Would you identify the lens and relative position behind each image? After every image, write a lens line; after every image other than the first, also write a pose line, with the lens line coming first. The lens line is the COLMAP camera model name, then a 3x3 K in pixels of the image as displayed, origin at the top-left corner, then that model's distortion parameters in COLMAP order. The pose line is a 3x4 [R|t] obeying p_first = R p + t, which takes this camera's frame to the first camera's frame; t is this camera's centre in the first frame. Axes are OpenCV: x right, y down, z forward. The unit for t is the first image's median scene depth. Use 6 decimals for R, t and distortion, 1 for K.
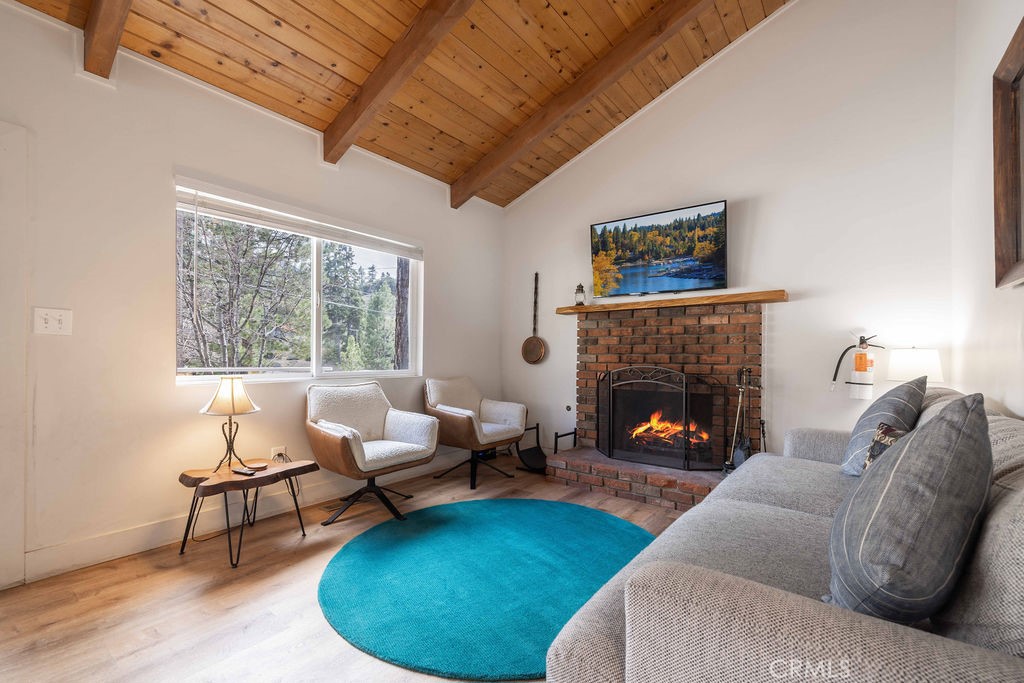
lens RADIAL K [[434.7, 0, 498.1], [0, 434.7, 356.1], [0, 0, 1]] dist [-0.008311, -0.000077]
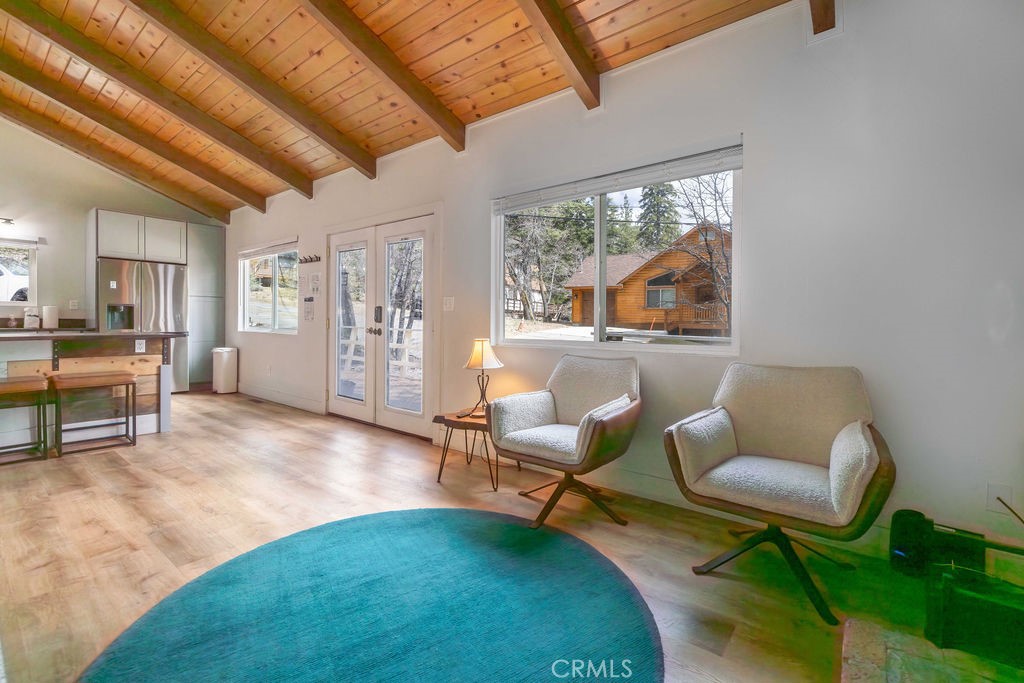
lens RADIAL K [[434.7, 0, 540.9], [0, 434.7, 331.1], [0, 0, 1]] dist [-0.008311, -0.000077]
pose [[0.036581, 0.010135, -0.999279, 0.464256], [-0.008684, 0.999914, 0.009824, 0.005918], [0.999293, 0.008319, 0.036666, 0.789140]]
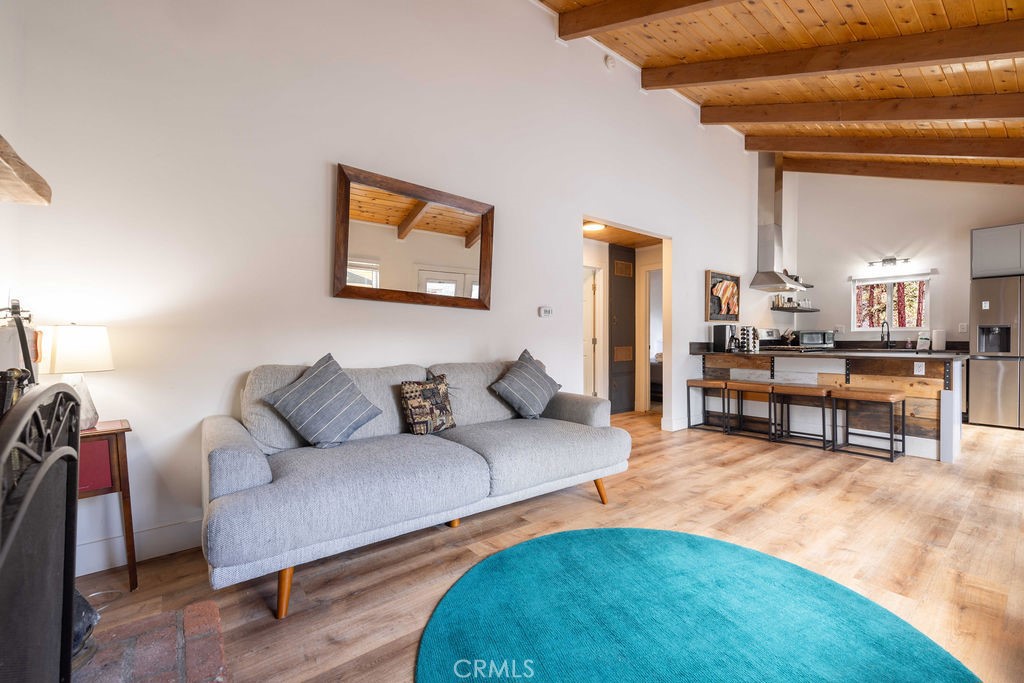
lens RADIAL K [[427.2, 0, 511.4], [0, 427.2, 339.1], [0, 0, 1]] dist [-0.002804, -0.000385]
pose [[-0.975303, -0.010048, 0.220641, 0.085060], [-0.010181, 0.999948, 0.000535, -0.001786], [-0.220634, -0.001724, -0.975355, 1.125233]]
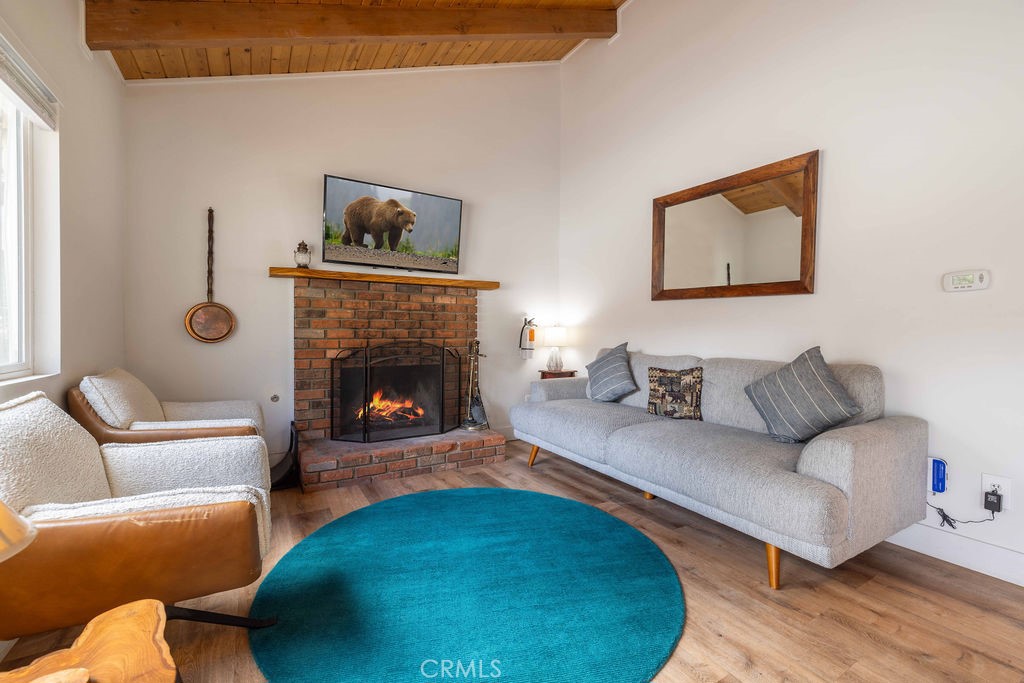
lens RADIAL K [[434.7, 0, 512.8], [0, 434.7, 339.1], [0, 0, 1]] dist [-0.008311, -0.000077]
pose [[0.345554, -0.020054, 0.938185, -0.509143], [-0.002222, 0.999751, 0.022189, -0.004286], [-0.938396, -0.009752, 0.345423, 0.416379]]
